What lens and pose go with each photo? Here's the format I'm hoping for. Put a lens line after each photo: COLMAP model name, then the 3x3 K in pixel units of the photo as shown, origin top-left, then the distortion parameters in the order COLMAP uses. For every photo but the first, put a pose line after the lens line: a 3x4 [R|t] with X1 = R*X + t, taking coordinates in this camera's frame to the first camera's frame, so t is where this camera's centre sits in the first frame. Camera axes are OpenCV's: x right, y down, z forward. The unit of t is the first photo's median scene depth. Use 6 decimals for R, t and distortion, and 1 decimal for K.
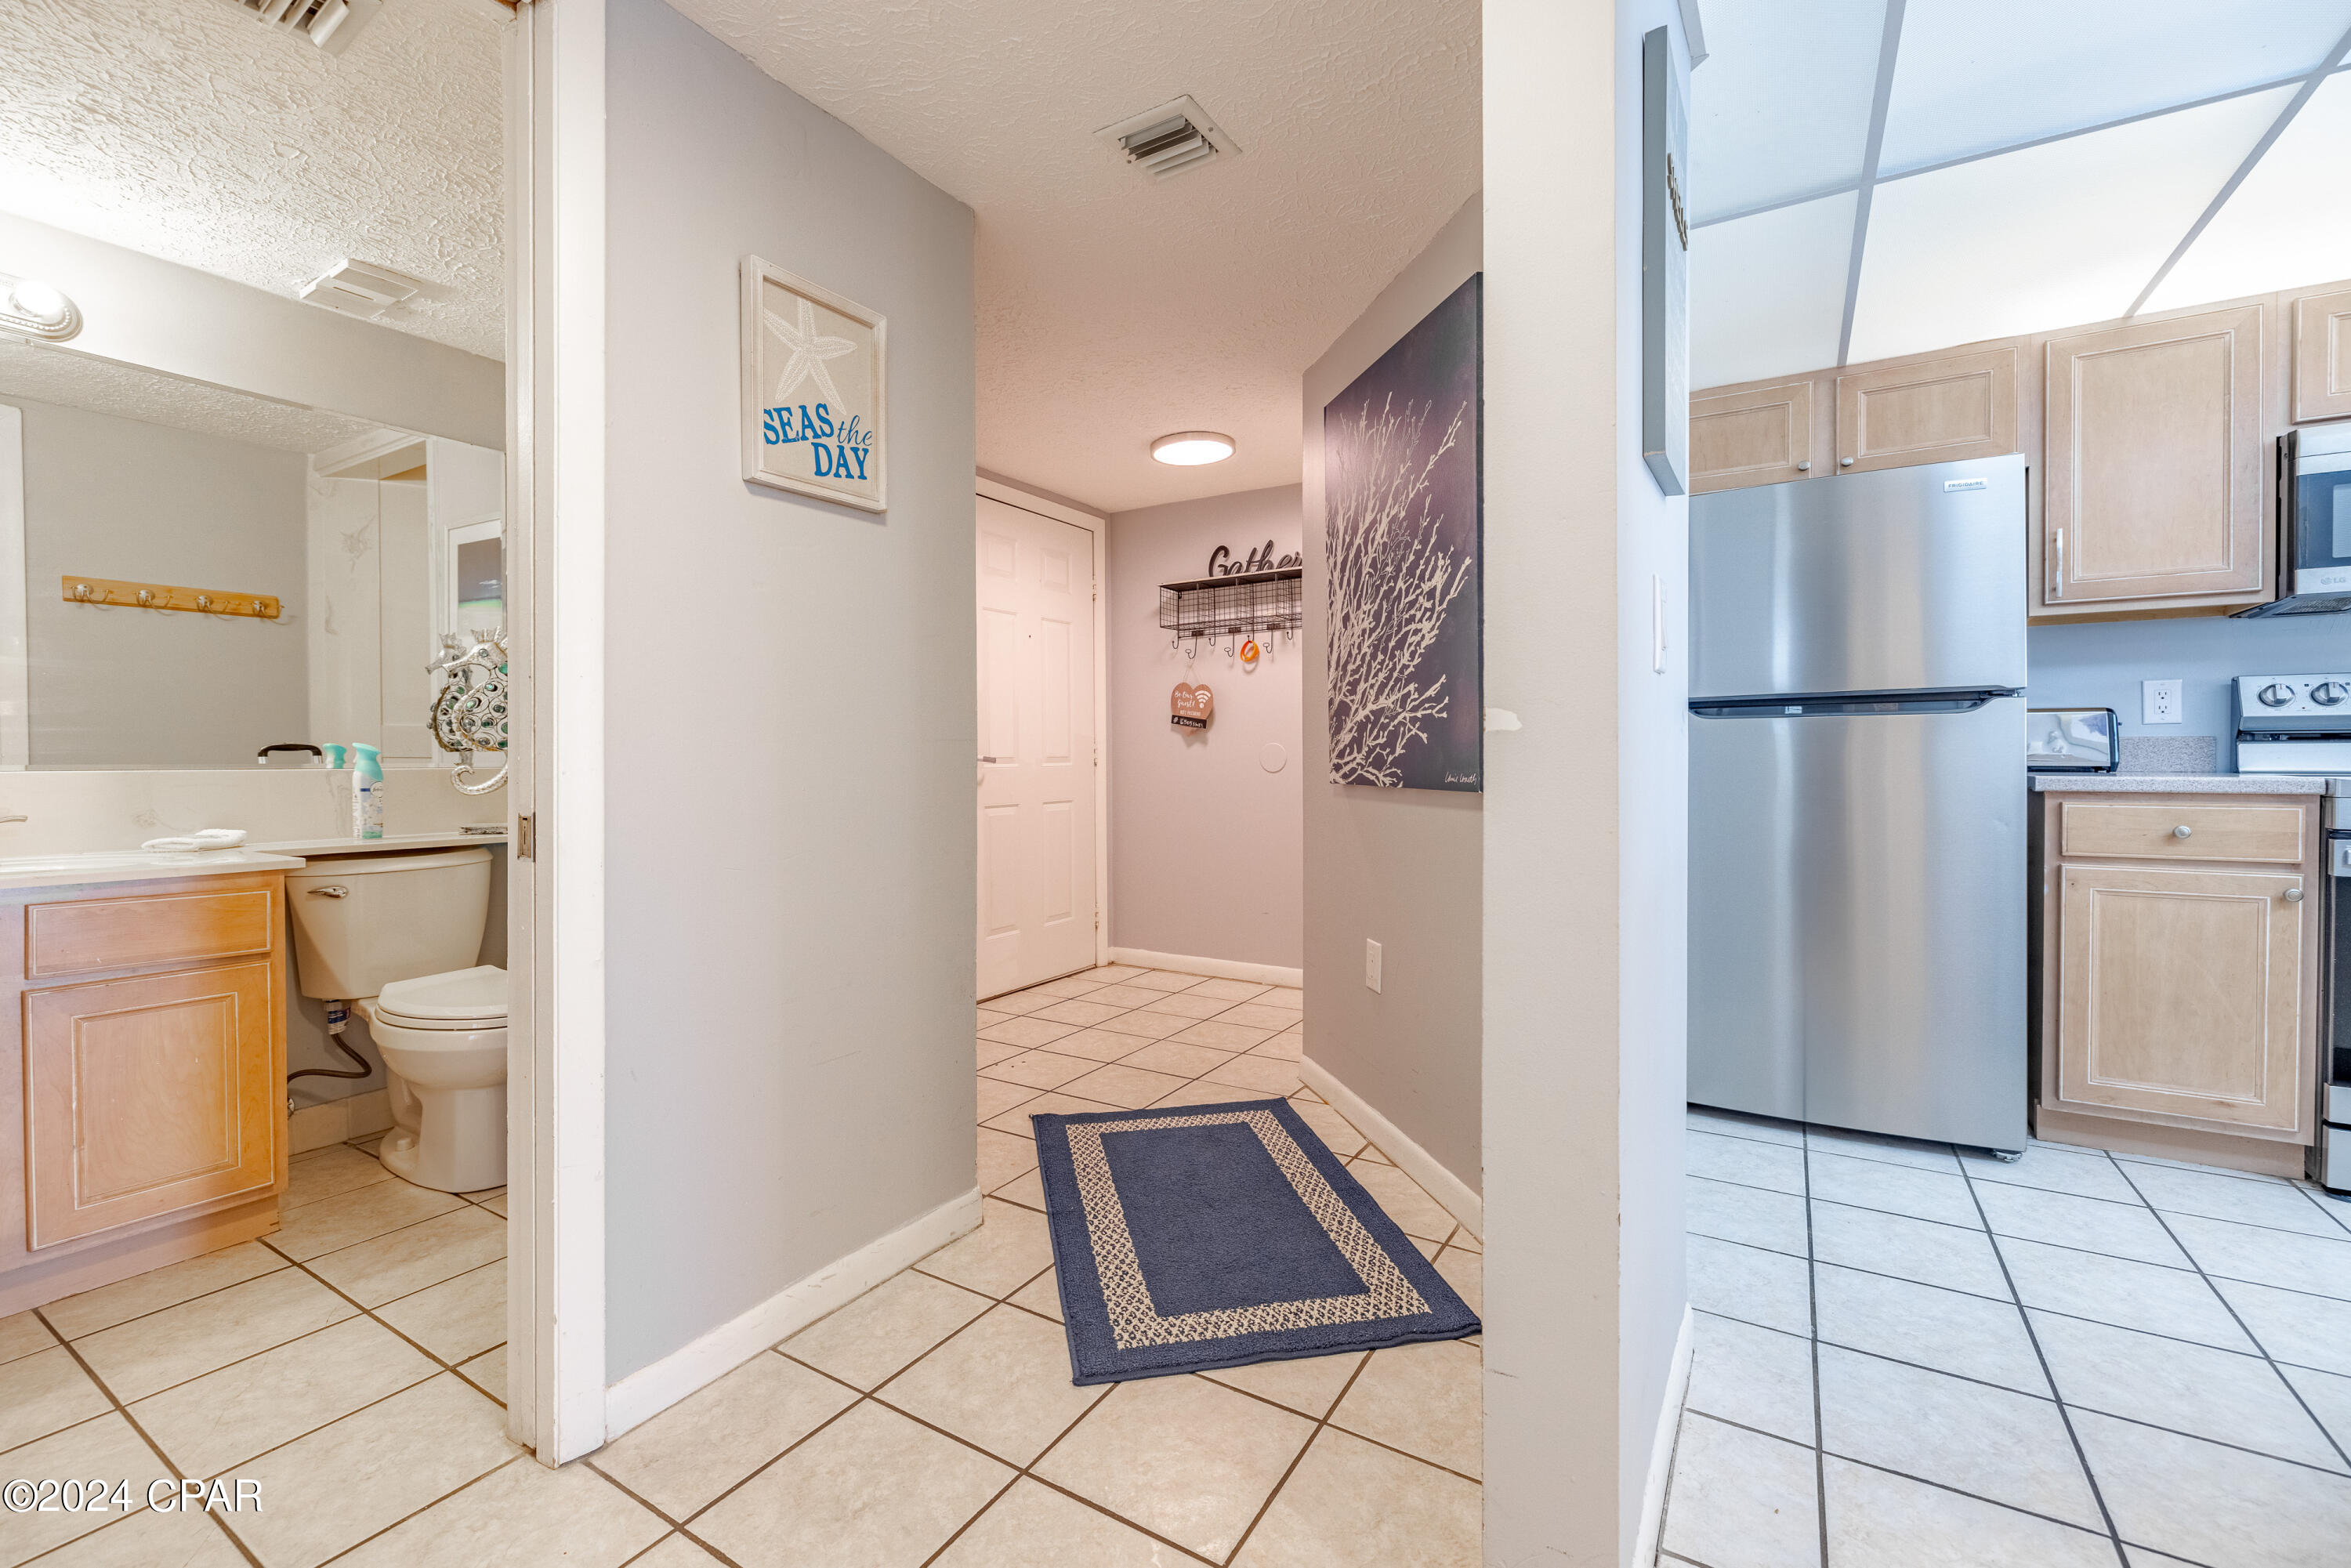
lens RADIAL K [[1007.4, 0, 1176.1], [0, 1007.4, 768.4], [0, 0, 1]] dist [0.012978, -0.000625]
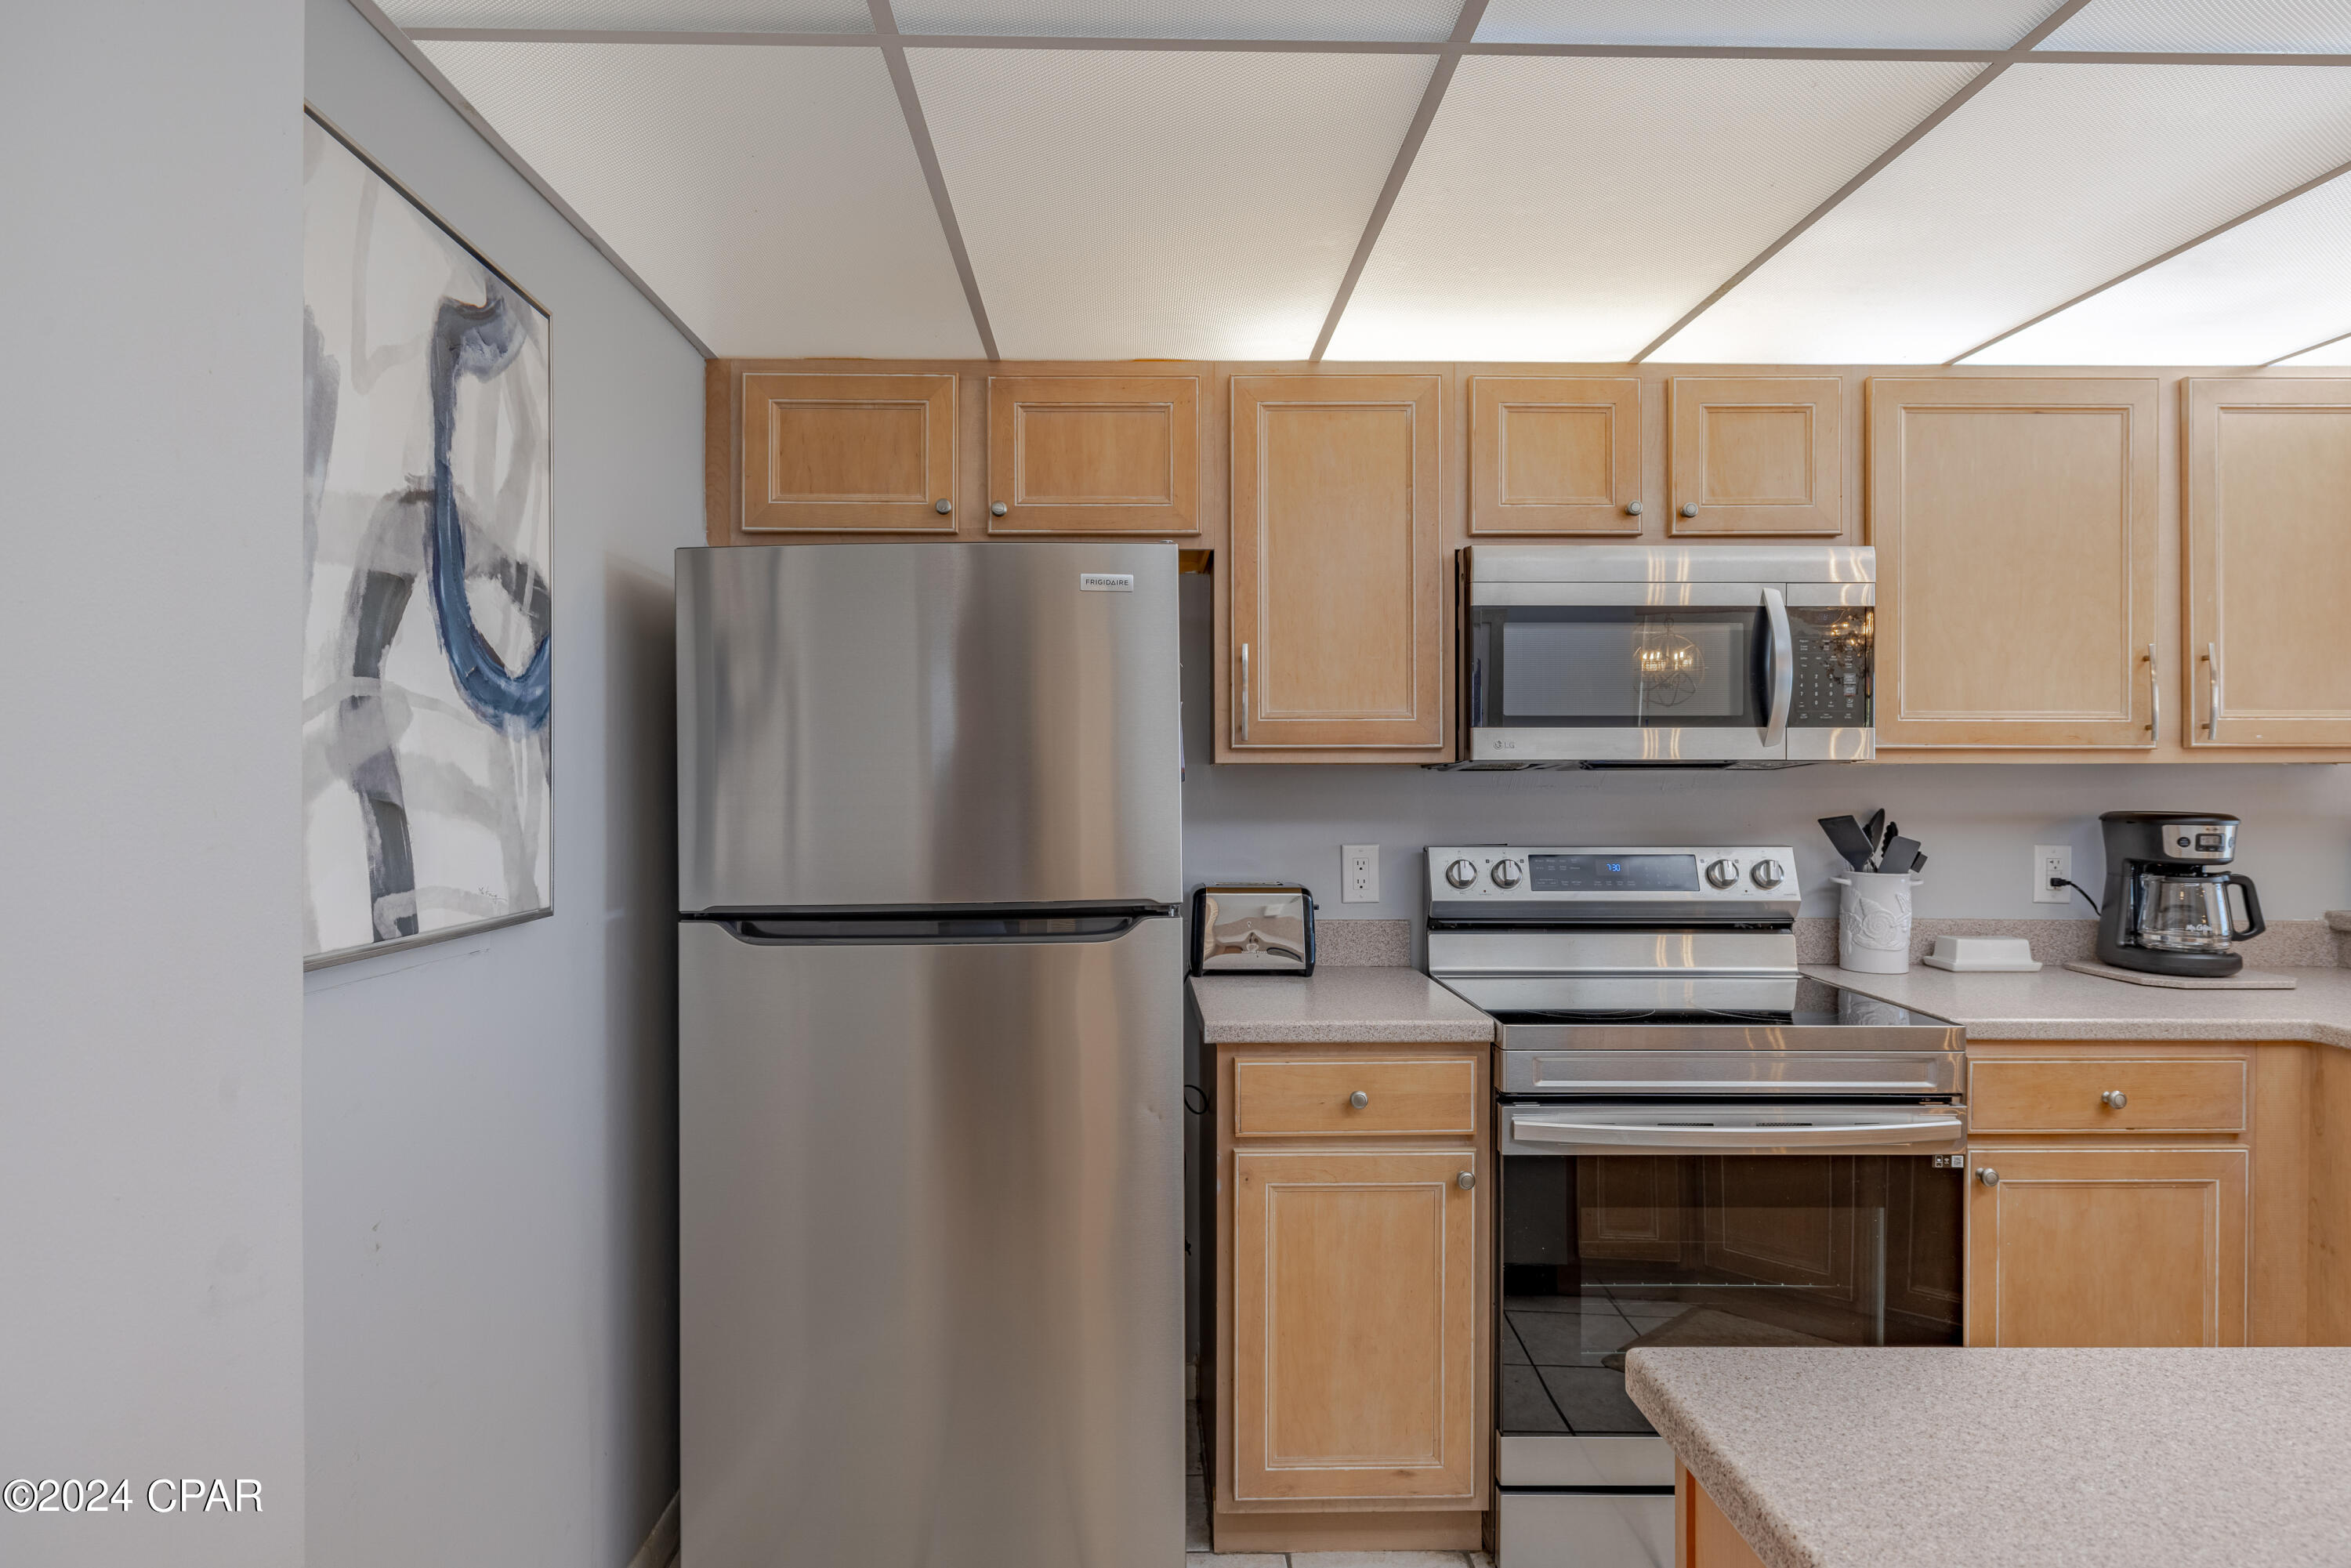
lens RADIAL K [[1354.7, 0, 1167.2], [0, 1354.7, 792.3], [0, 0, 1]] dist [0.012207, -0.000463]
pose [[0.842063, -0.005092, 0.539355, 0.335621], [0.008919, 0.999950, -0.004484, -0.137598], [-0.539305, 0.008587, 0.842067, 0.251653]]
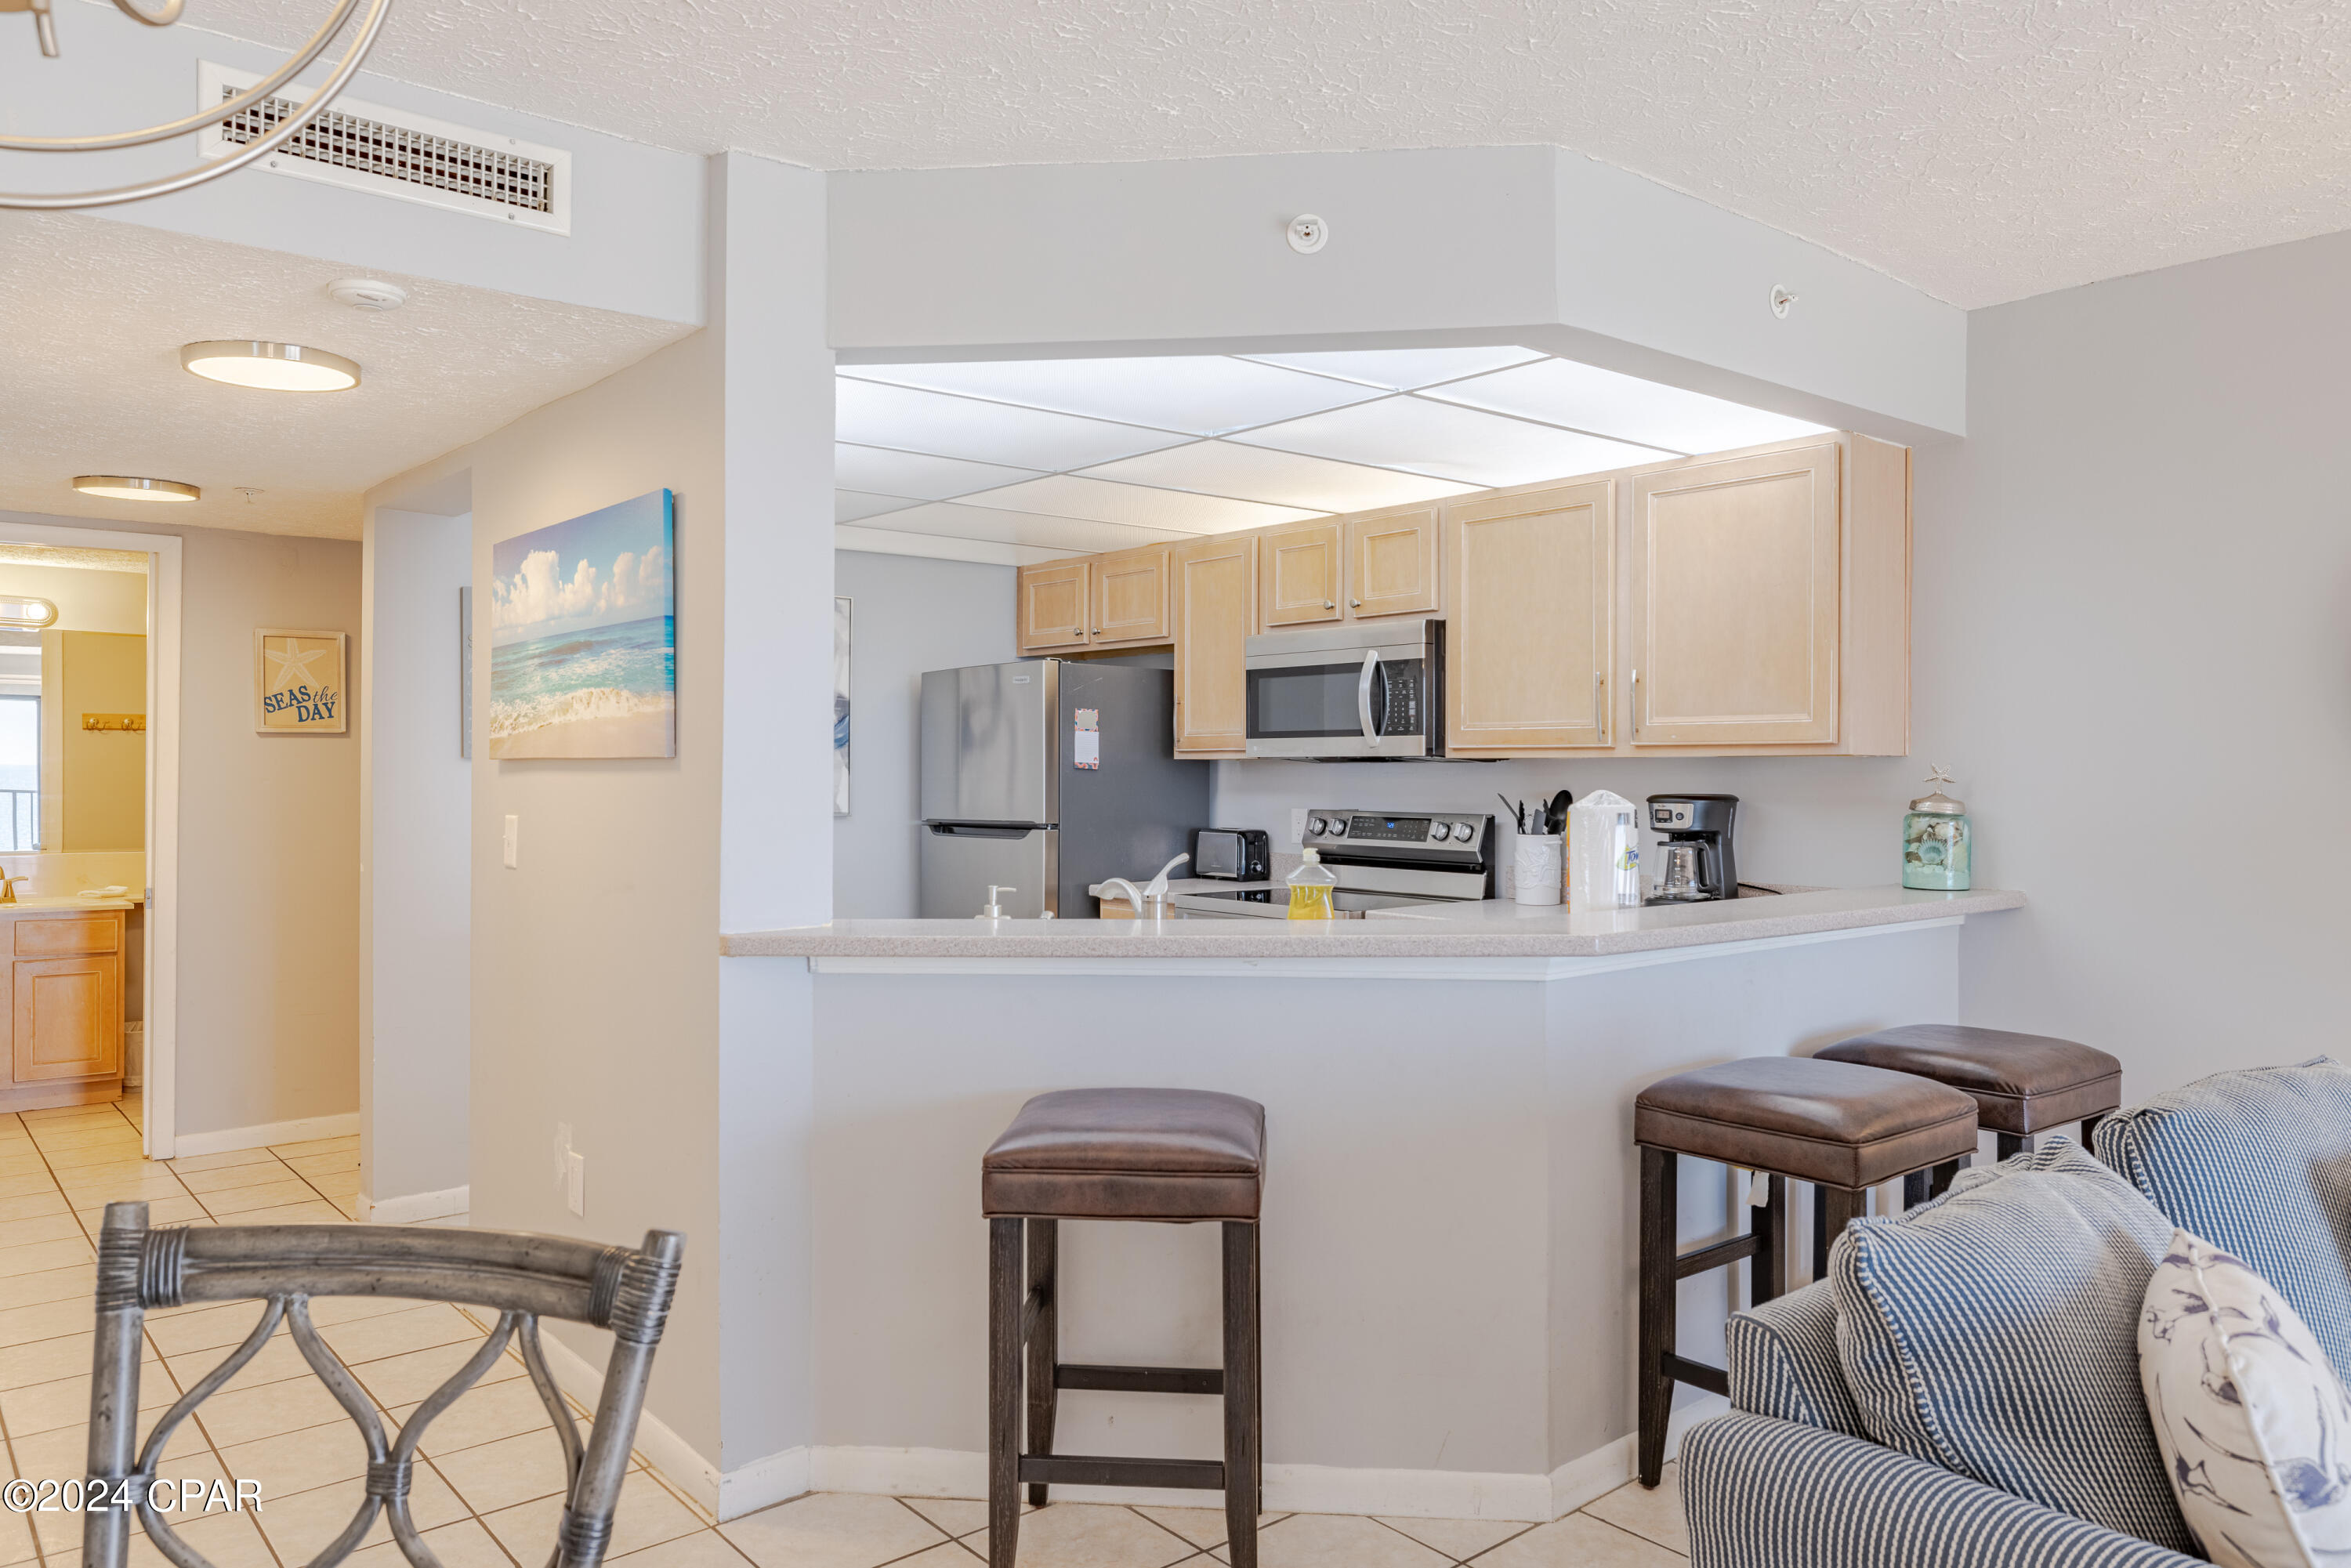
lens RADIAL K [[1622.3, 0, 1164.1], [0, 1622.3, 777.9], [0, 0, 1]] dist [-0.000483, -0.000717]
pose [[0.947083, 0.004457, -0.320959, 1.662351], [-0.007694, 0.999932, -0.008818, -0.116786], [0.320898, 0.010821, 0.947052, -1.083360]]
